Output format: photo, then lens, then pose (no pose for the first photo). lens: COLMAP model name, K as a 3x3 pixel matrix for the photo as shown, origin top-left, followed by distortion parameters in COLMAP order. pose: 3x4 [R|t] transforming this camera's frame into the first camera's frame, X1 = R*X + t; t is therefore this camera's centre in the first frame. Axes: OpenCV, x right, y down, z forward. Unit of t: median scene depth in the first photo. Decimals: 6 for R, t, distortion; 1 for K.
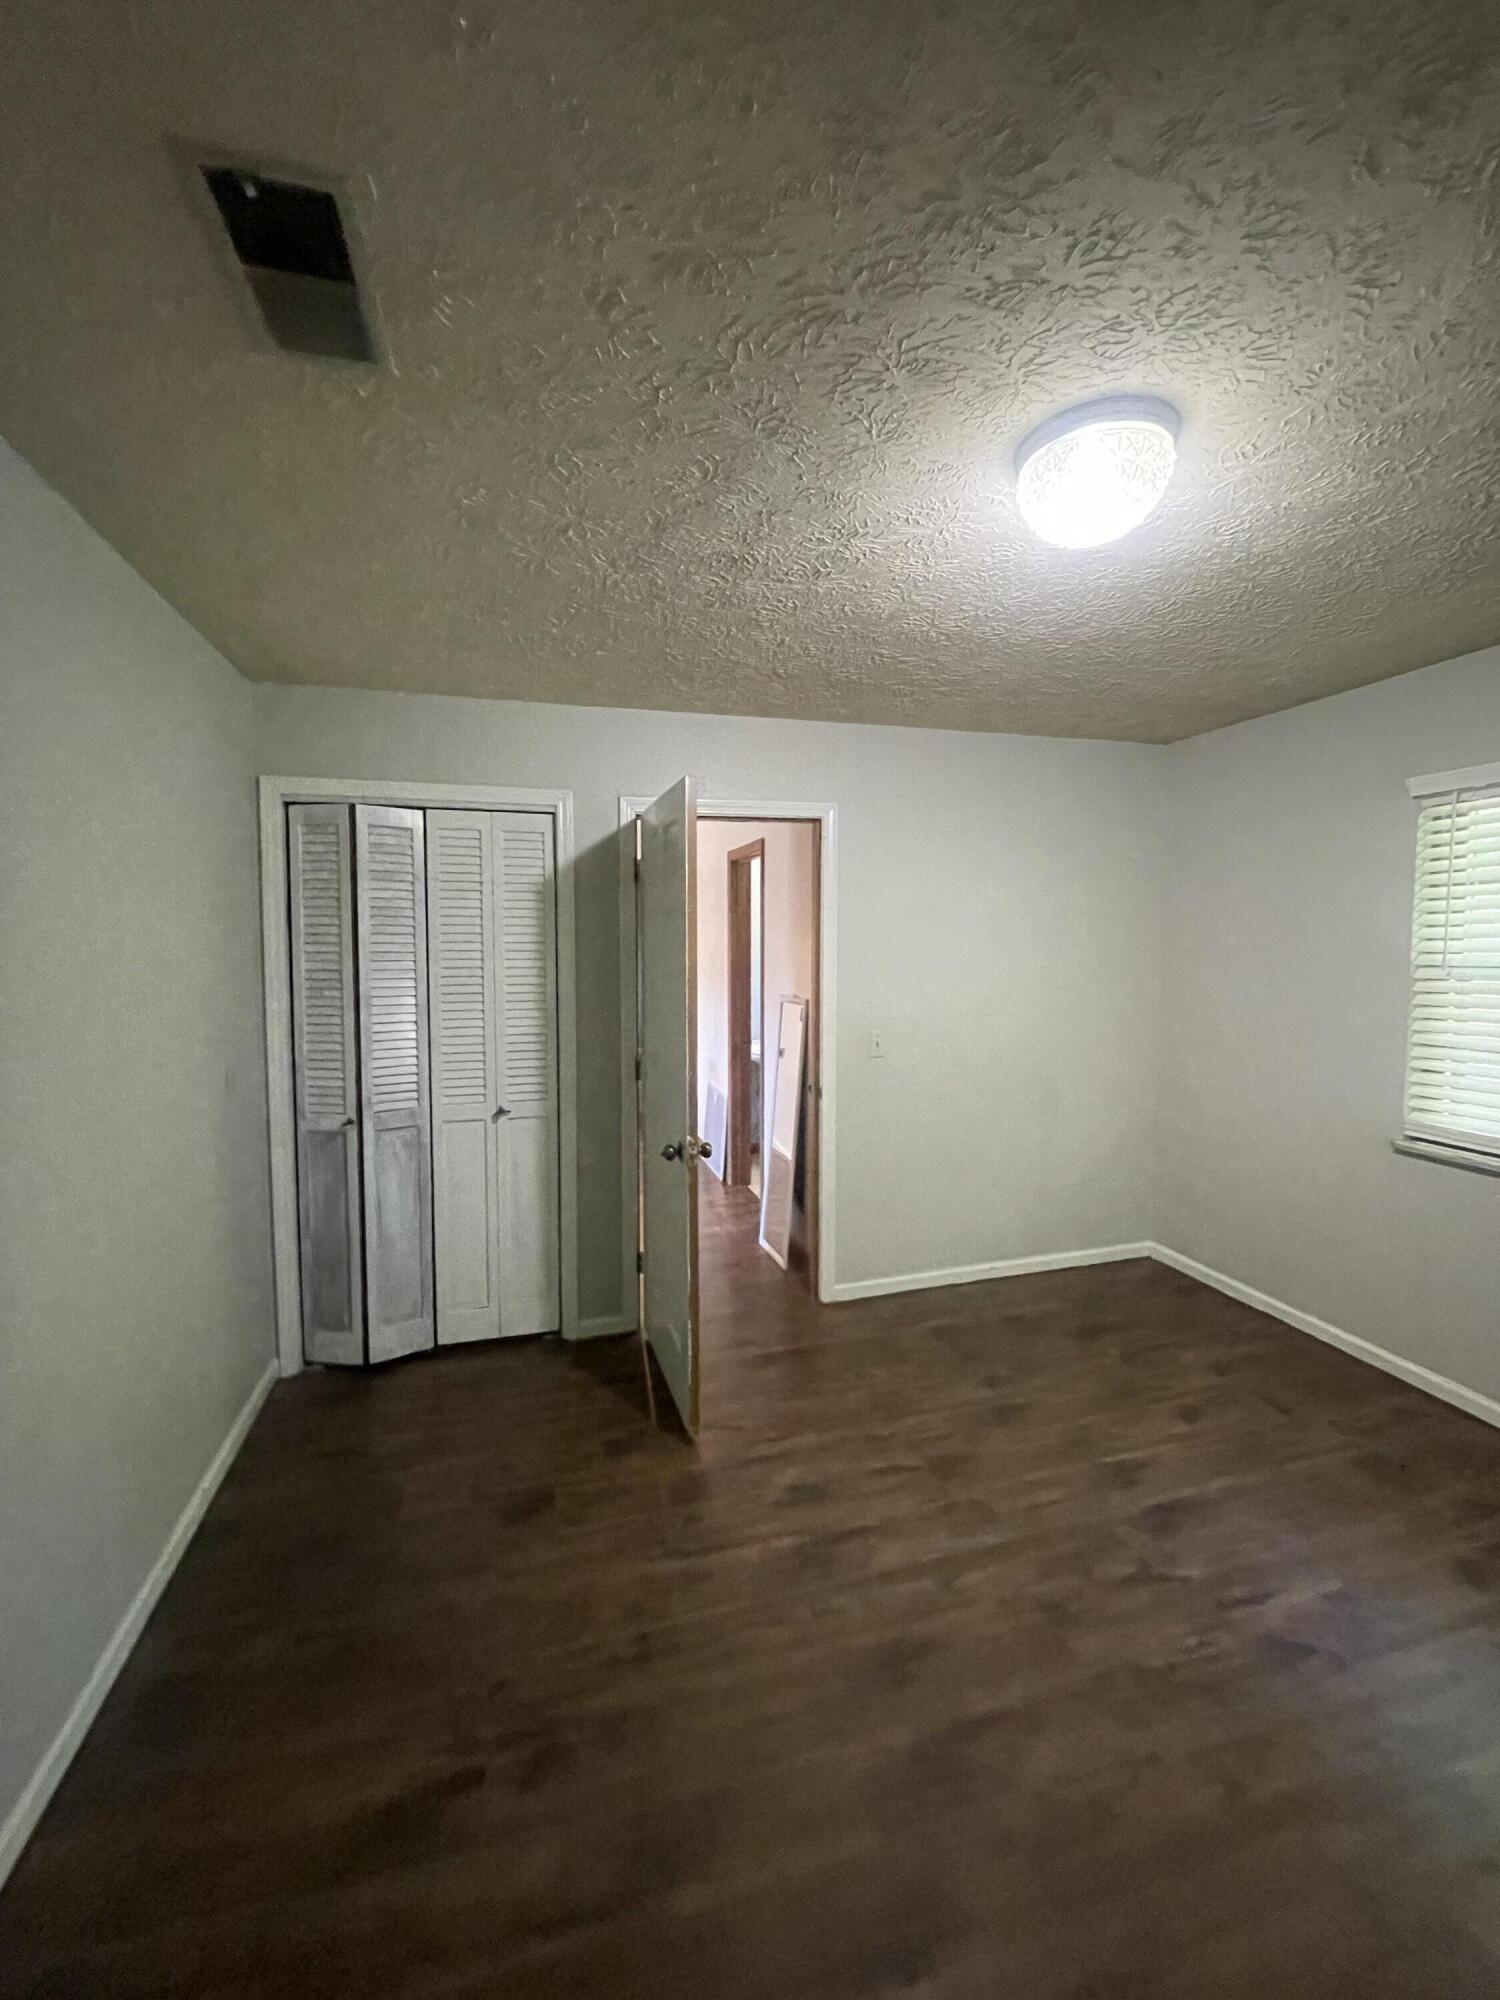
lens RADIAL K [[811.8, 0, 743.1], [0, 811.8, 986.8], [0, 0, 1]] dist [-0.006619, 0.000440]
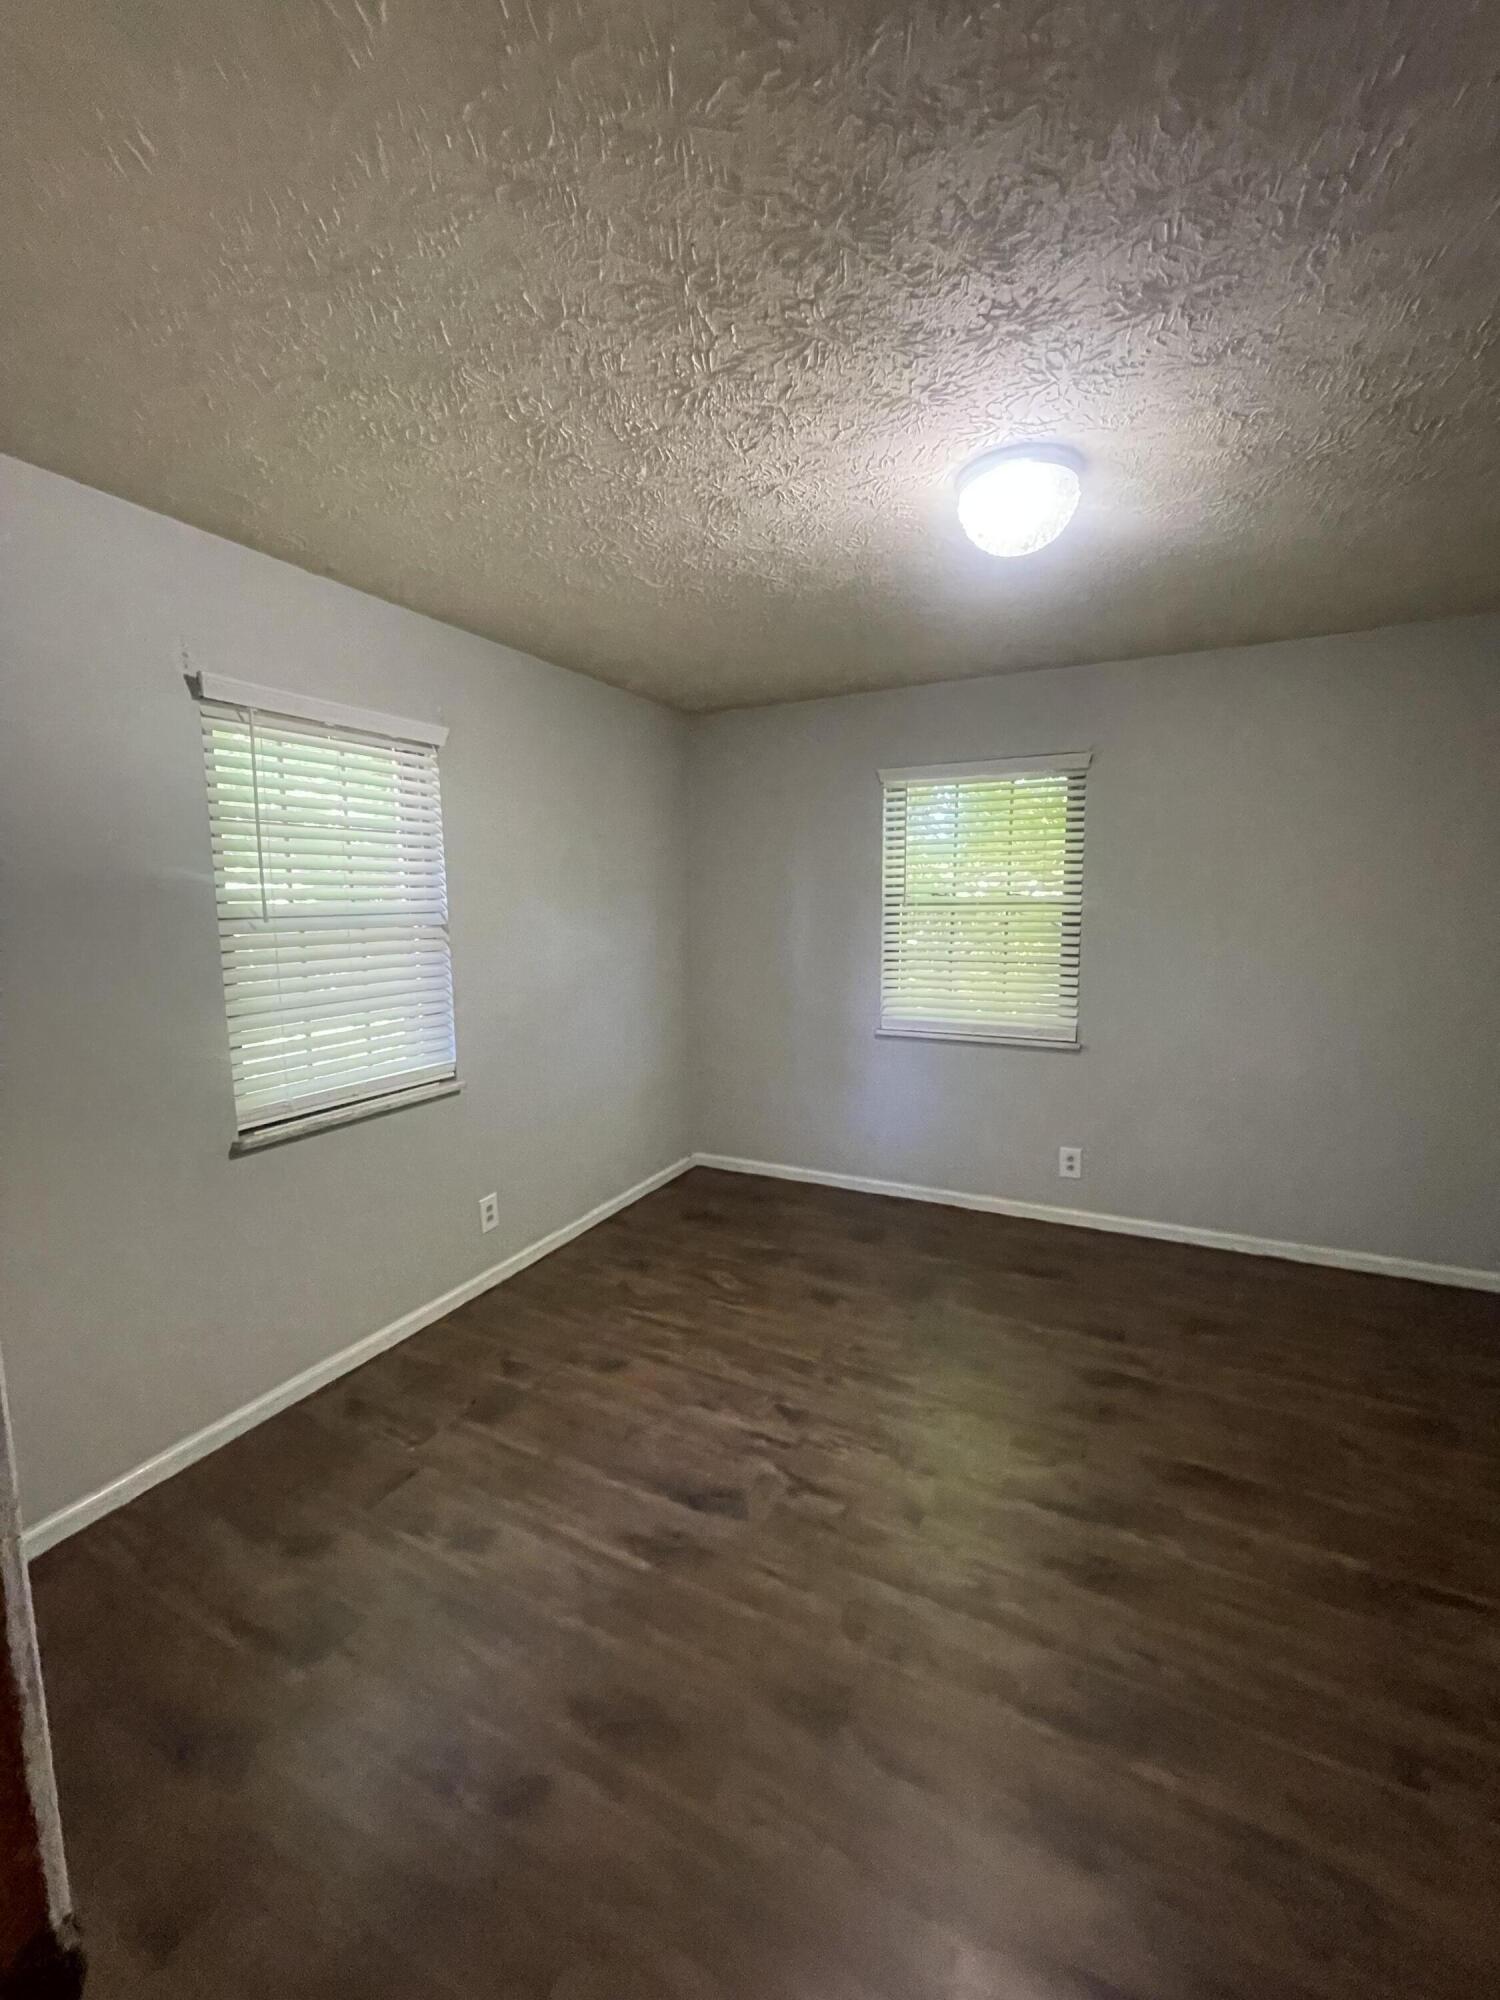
lens RADIAL K [[811.8, 0, 743.1], [0, 811.8, 986.8], [0, 0, 1]] dist [-0.006619, 0.000440]
pose [[-0.735974, -0.056755, 0.674627, -0.114237], [0.055138, 0.988145, 0.143283, -0.065981], [-0.674761, 0.142650, -0.724120, 1.666807]]
